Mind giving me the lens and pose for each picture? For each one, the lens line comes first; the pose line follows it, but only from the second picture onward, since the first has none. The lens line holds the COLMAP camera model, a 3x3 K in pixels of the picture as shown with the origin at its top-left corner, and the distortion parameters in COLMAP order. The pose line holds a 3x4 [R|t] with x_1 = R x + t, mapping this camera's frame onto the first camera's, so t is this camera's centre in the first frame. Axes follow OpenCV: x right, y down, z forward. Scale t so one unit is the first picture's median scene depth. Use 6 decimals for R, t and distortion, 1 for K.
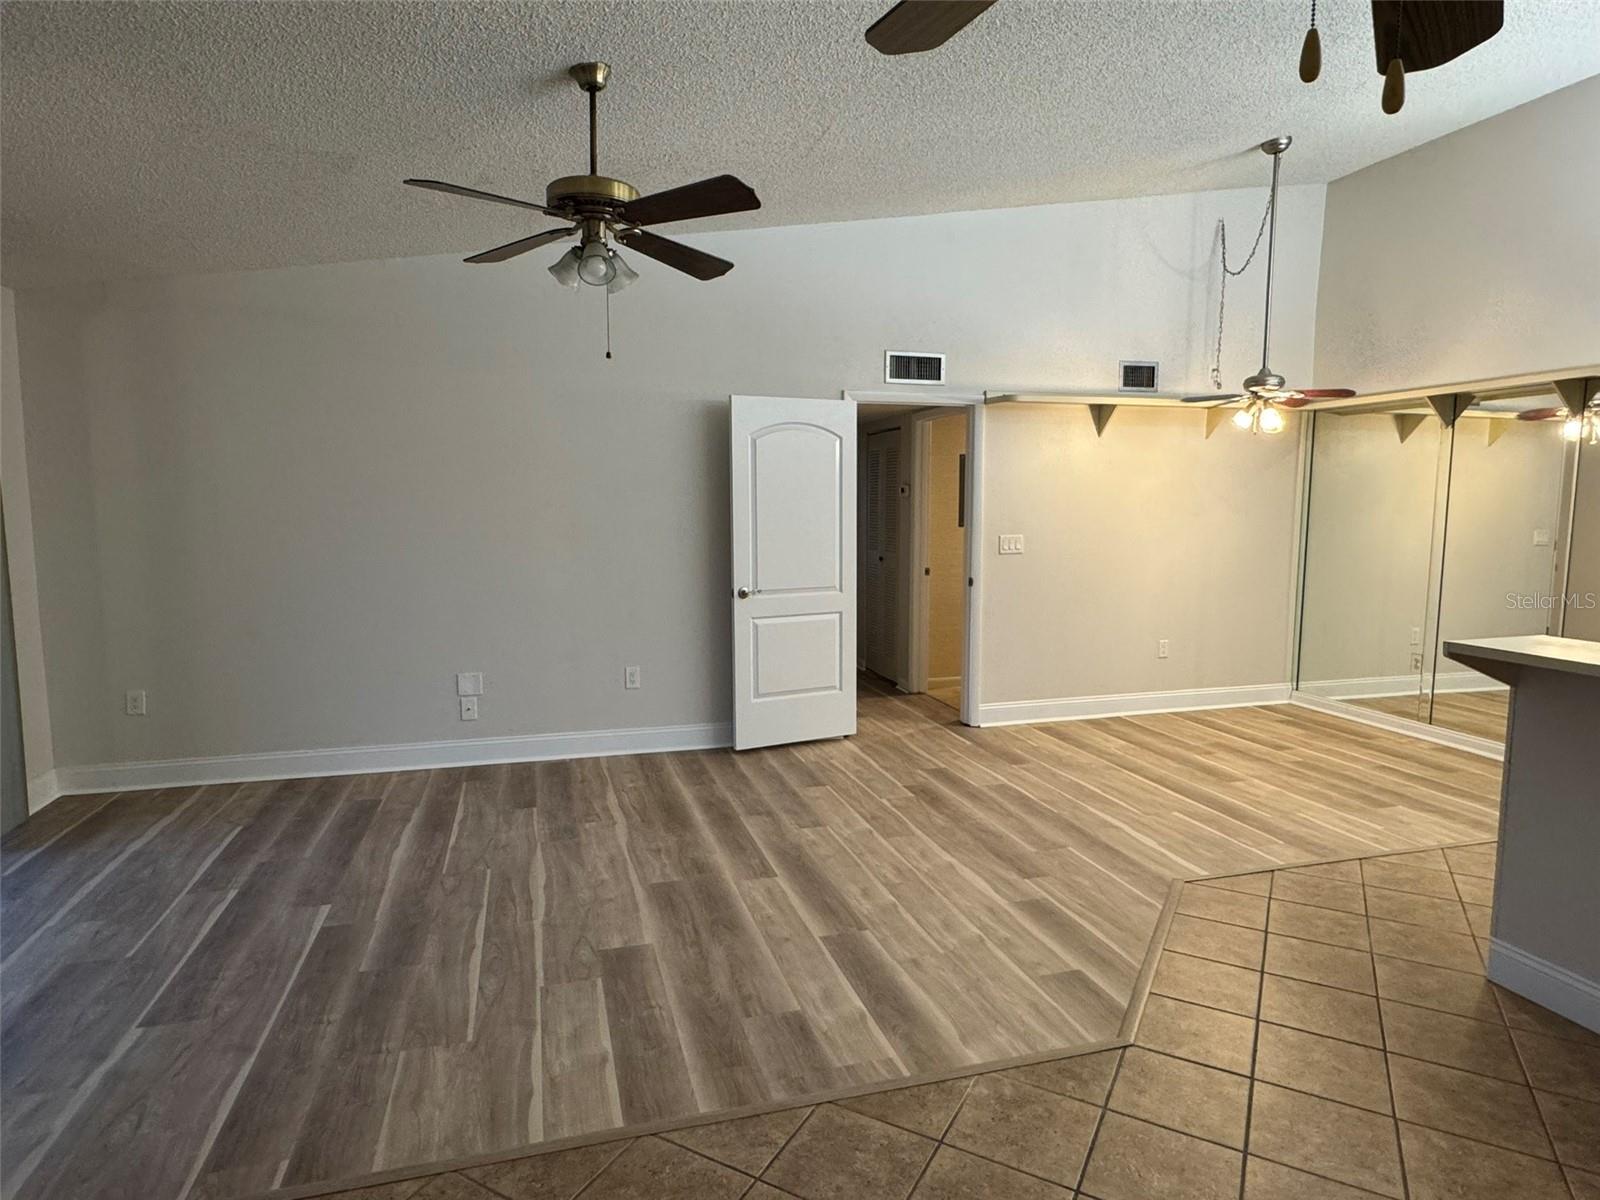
lens RADIAL K [[907.5, 0, 792.7], [0, 907.5, 597.7], [0, 0, 1]] dist [-0.003382, 0.002256]
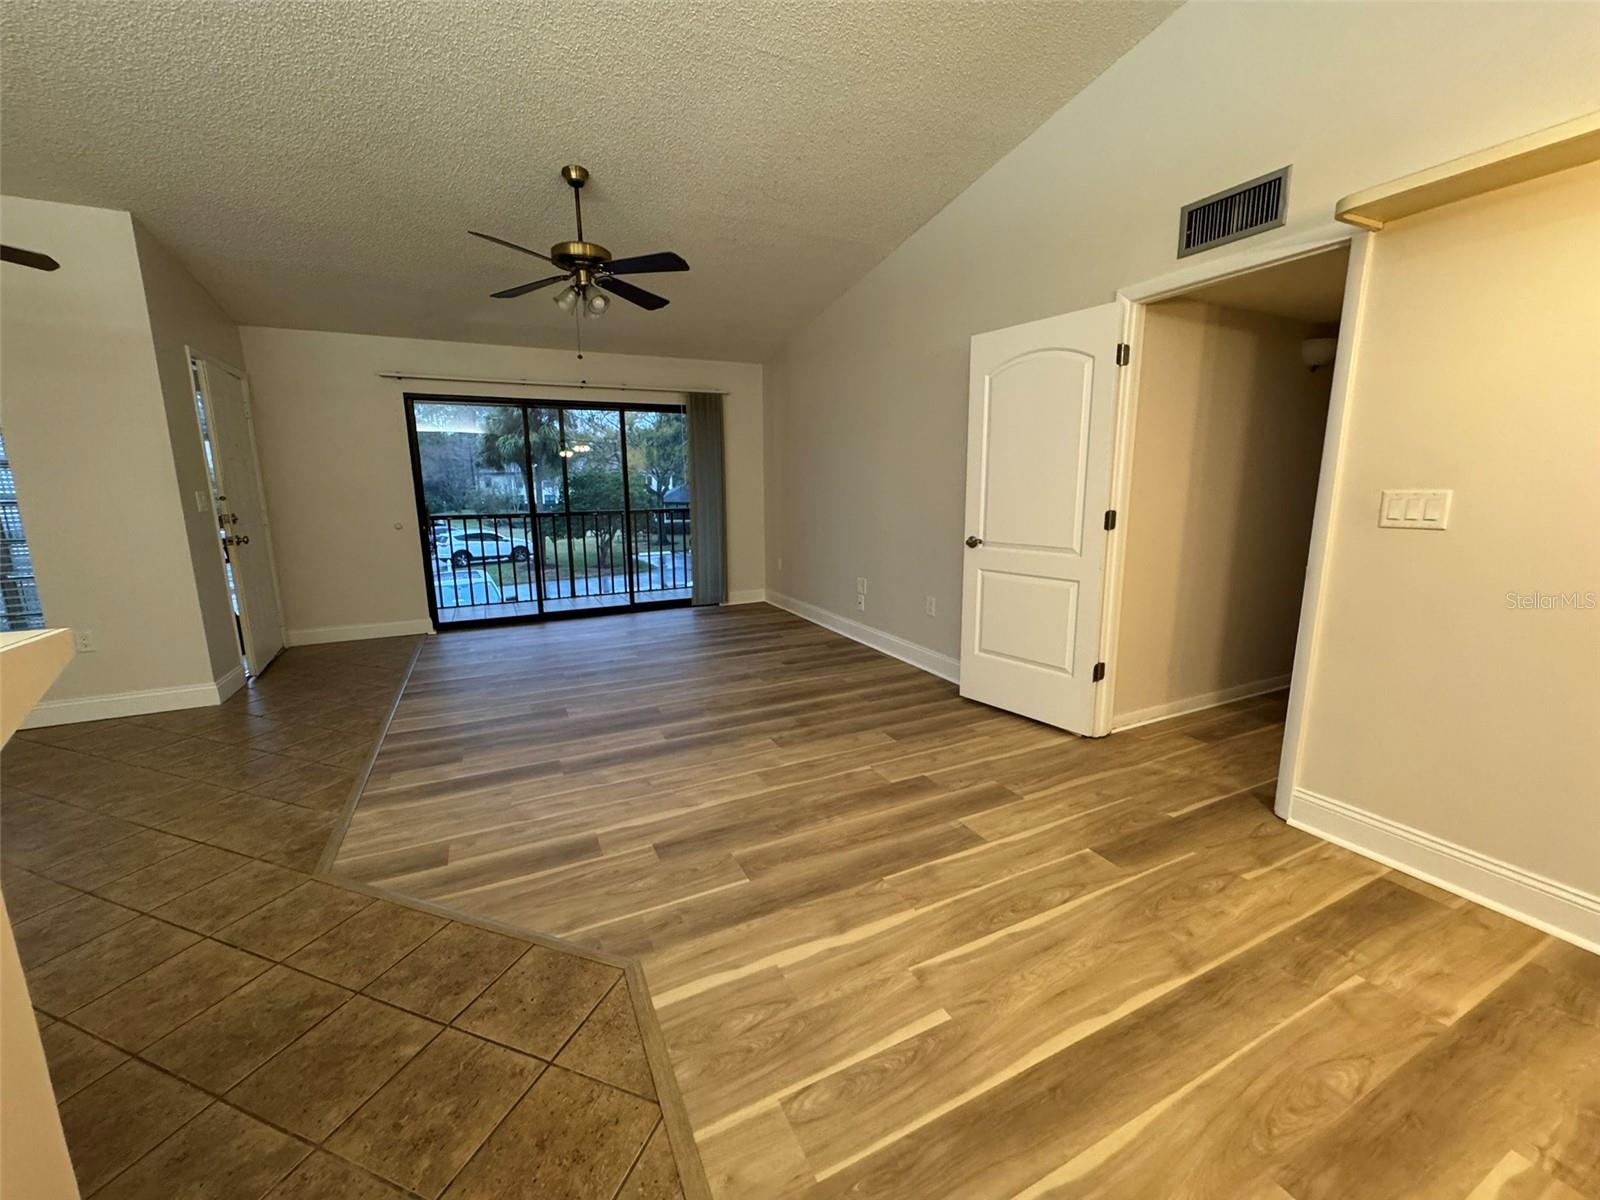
lens RADIAL K [[636.2, 0, 800.0], [0, 636.2, 600.0], [0, 0, 1]] dist [-0.002384, -0.000393]
pose [[0.172606, 0.180486, -0.968314, 0.762740], [-0.096892, 0.981412, 0.165656, -0.051011], [0.980214, 0.065228, 0.186885, 0.890089]]
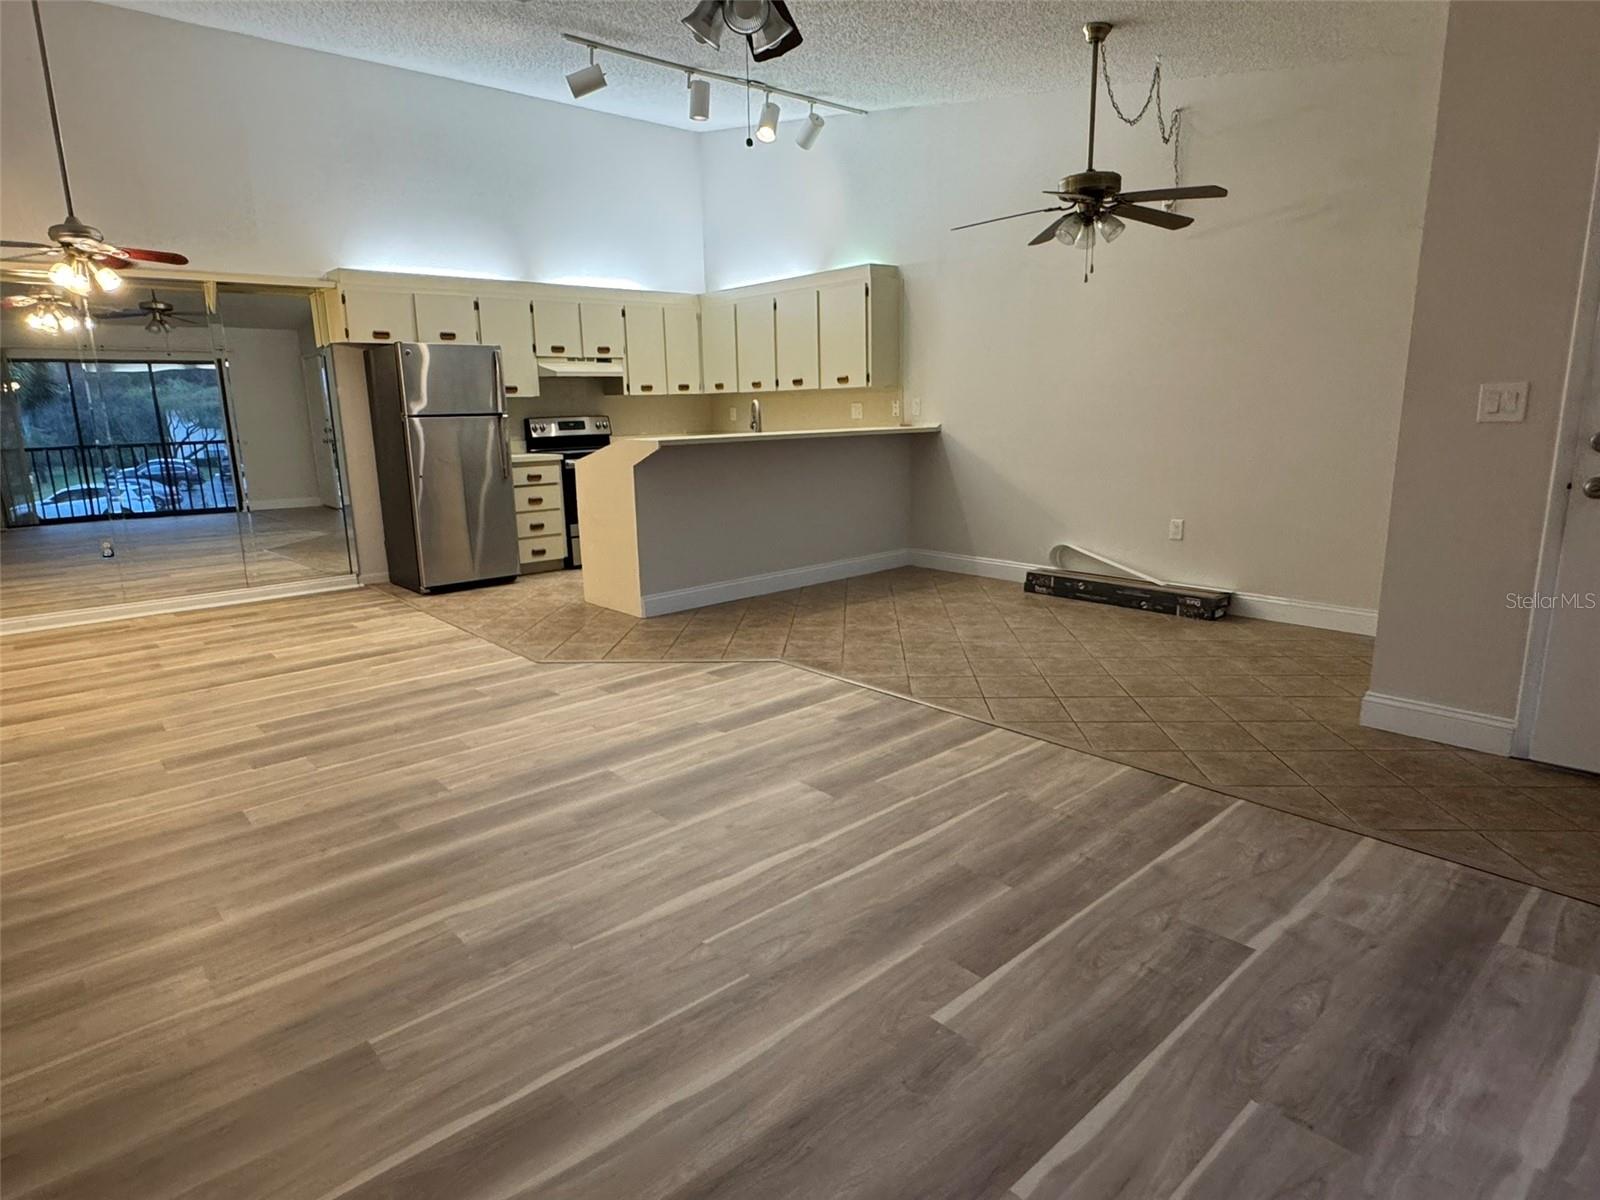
lens RADIAL K [[906.6, 0, 794.2], [0, 906.6, 601.2], [0, 0, 1]] dist [-0.003234, 0.002830]
pose [[-0.431540, -0.182545, 0.883431, -0.760072], [0.117385, 0.959622, 0.255628, -0.053782], [-0.894424, 0.214015, -0.392687, 1.021610]]
